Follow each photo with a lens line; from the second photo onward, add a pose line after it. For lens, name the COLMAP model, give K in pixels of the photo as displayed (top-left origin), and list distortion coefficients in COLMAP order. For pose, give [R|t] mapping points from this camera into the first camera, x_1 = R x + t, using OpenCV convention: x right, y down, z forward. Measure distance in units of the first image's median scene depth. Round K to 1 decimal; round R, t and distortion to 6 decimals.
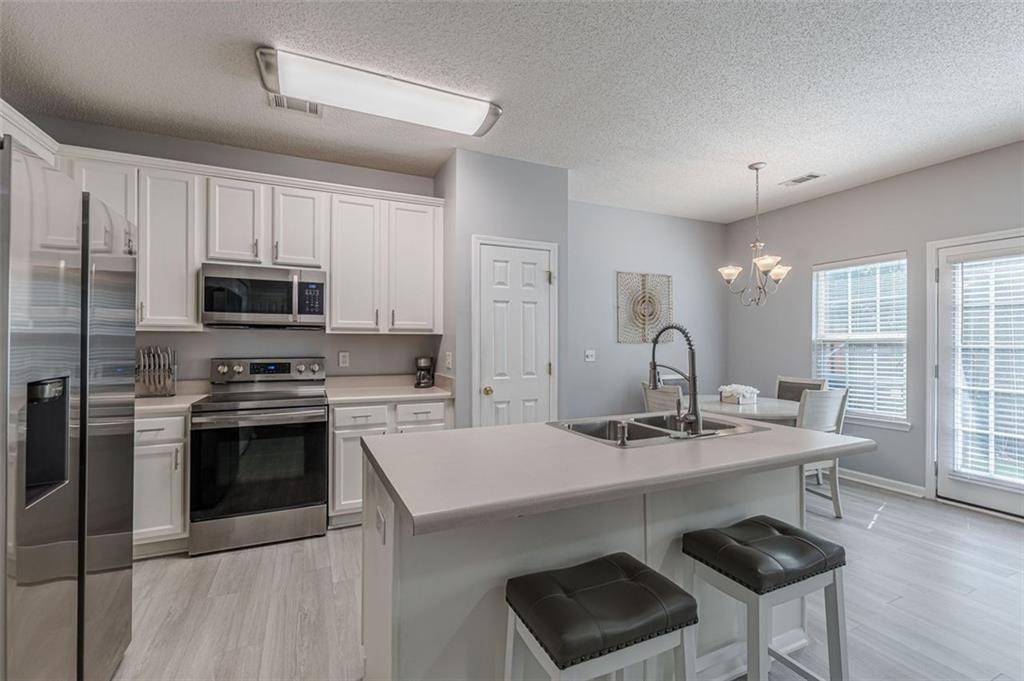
lens RADIAL K [[453.8, 0, 496.8], [0, 453.8, 339.9], [0, 0, 1]] dist [-0.001253, -0.000972]
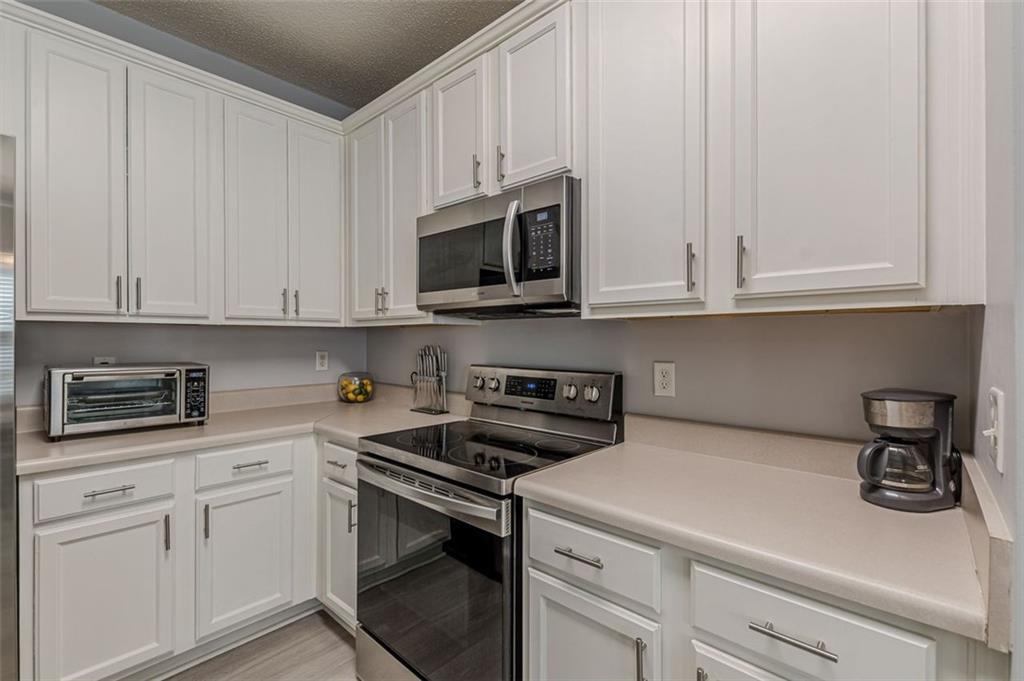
lens RADIAL K [[447.4, 0, 509.7], [0, 447.4, 339.5], [0, 0, 1]] dist [0.000703, -0.000141]
pose [[0.406460, -0.003836, -0.913661, -0.011273], [0.005120, 0.999985, -0.001920, 0.004911], [0.913654, -0.003897, 0.406474, 0.704036]]
